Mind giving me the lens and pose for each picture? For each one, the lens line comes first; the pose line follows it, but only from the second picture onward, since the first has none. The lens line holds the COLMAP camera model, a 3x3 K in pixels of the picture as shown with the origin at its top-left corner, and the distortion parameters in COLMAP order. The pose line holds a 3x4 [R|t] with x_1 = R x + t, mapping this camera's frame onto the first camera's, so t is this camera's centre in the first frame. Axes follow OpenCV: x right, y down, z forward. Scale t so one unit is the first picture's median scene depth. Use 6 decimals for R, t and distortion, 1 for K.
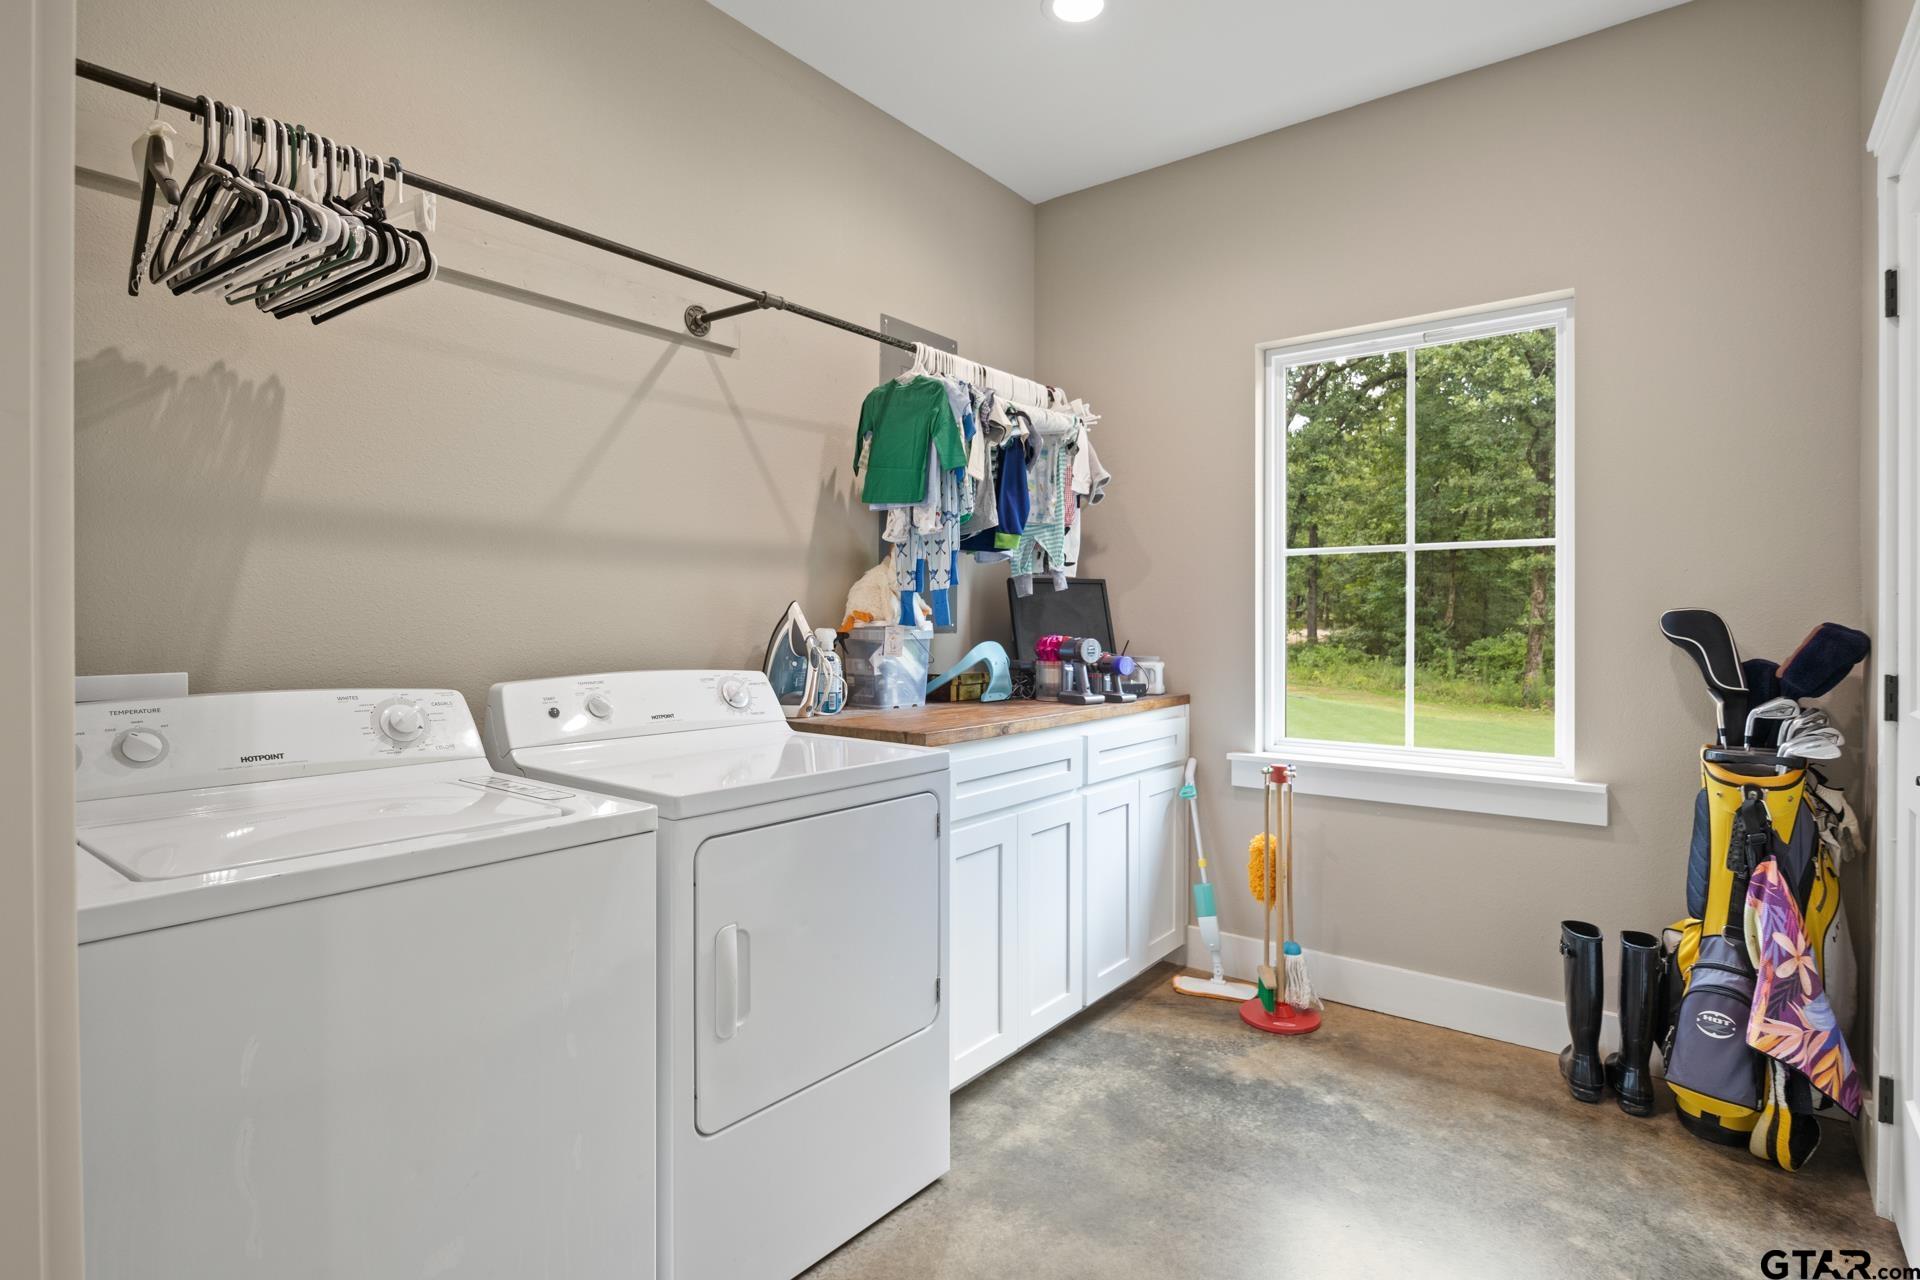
lens RADIAL K [[961.4, 0, 960.6], [0, 961.4, 628.9], [0, 0, 1]] dist [-0.009388, -0.000139]
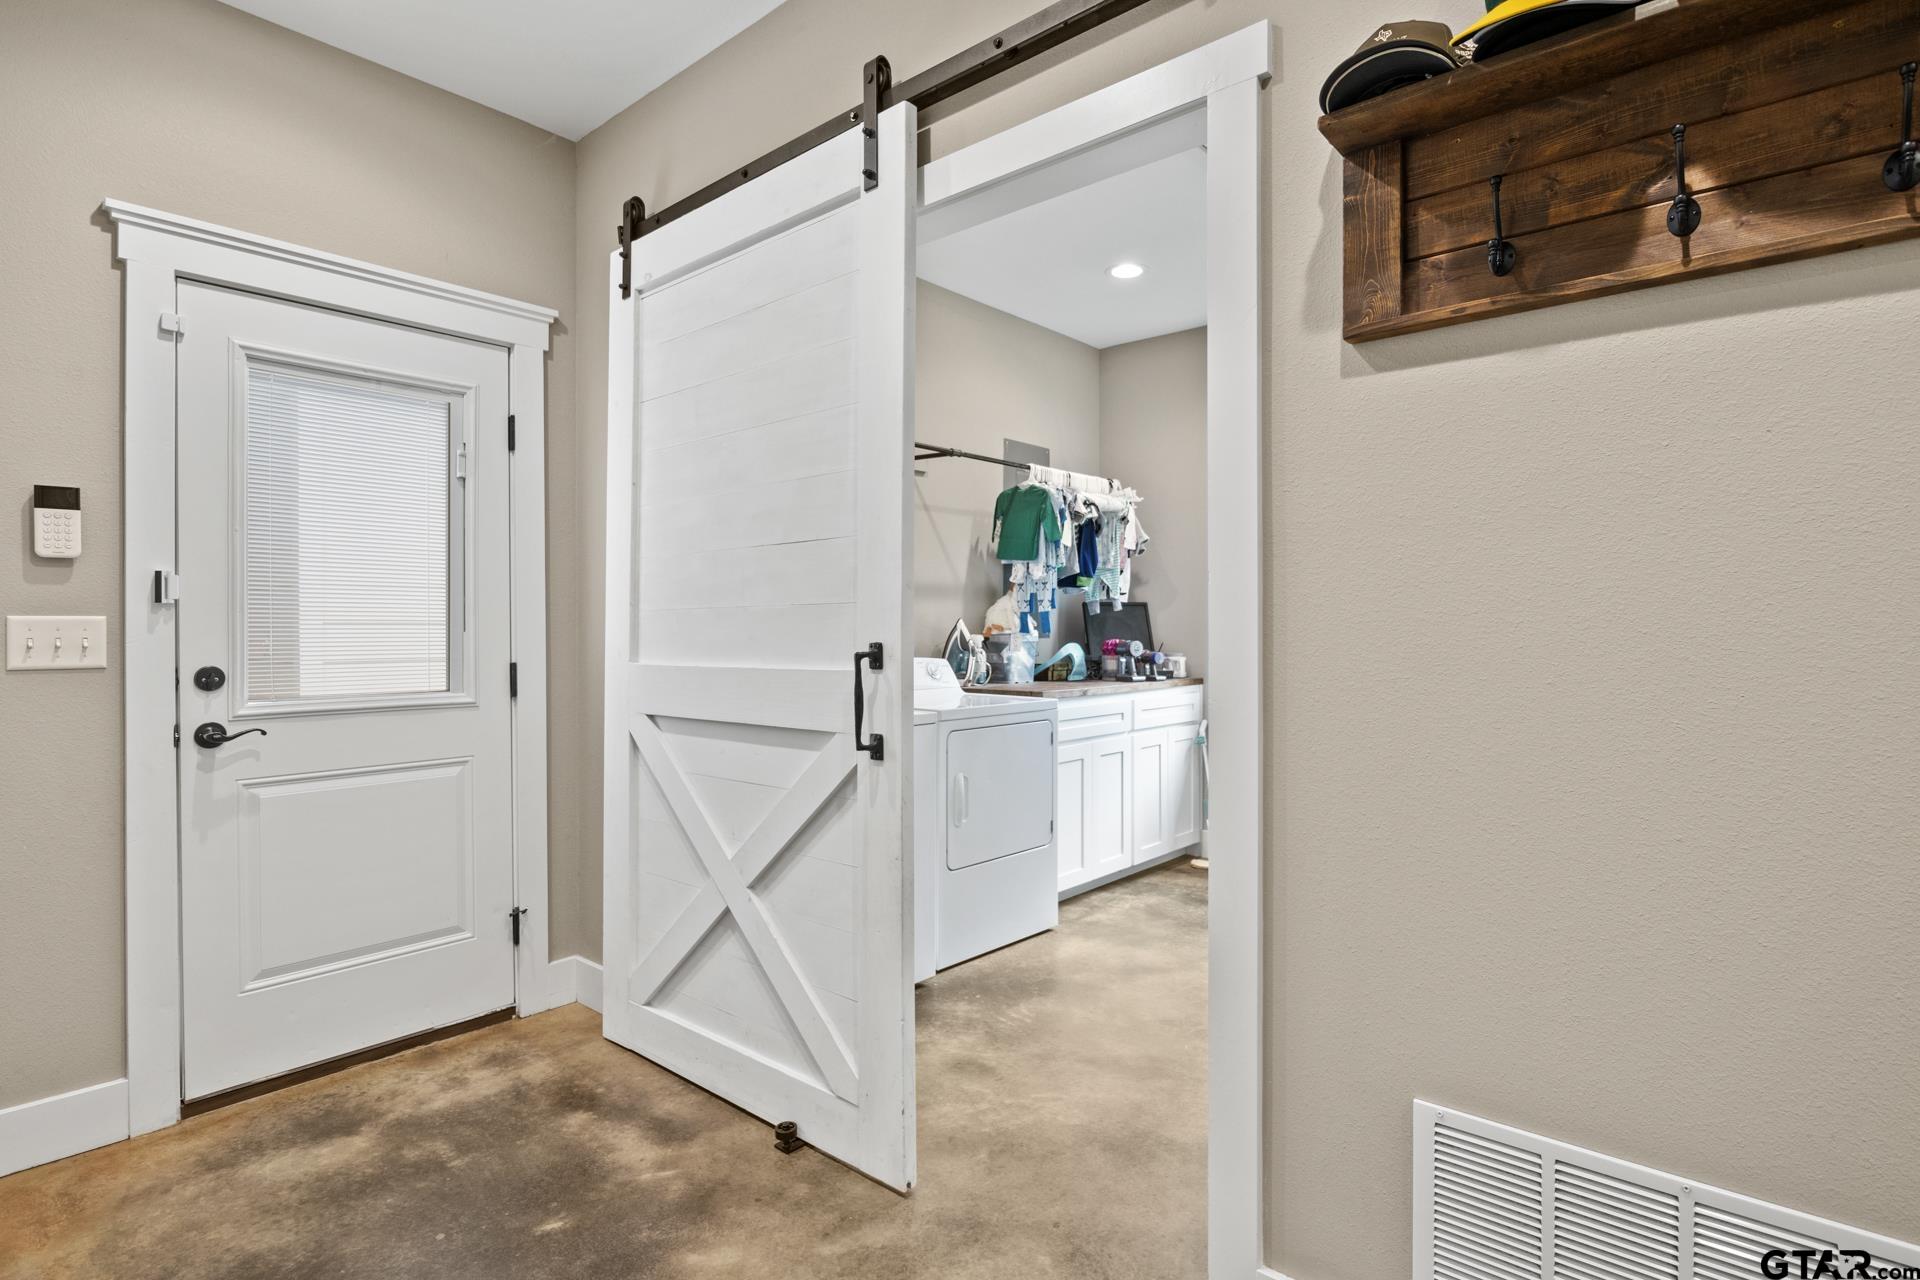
lens RADIAL K [[961.4, 0, 956.0], [0, 961.4, 627.9], [0, 0, 1]] dist [-0.009388, -0.000139]
pose [[0.997941, -0.001916, -0.064113, -0.065905], [0.001134, 0.999925, -0.012234, 0.007788], [0.064132, 0.012136, 0.997868, -0.655328]]
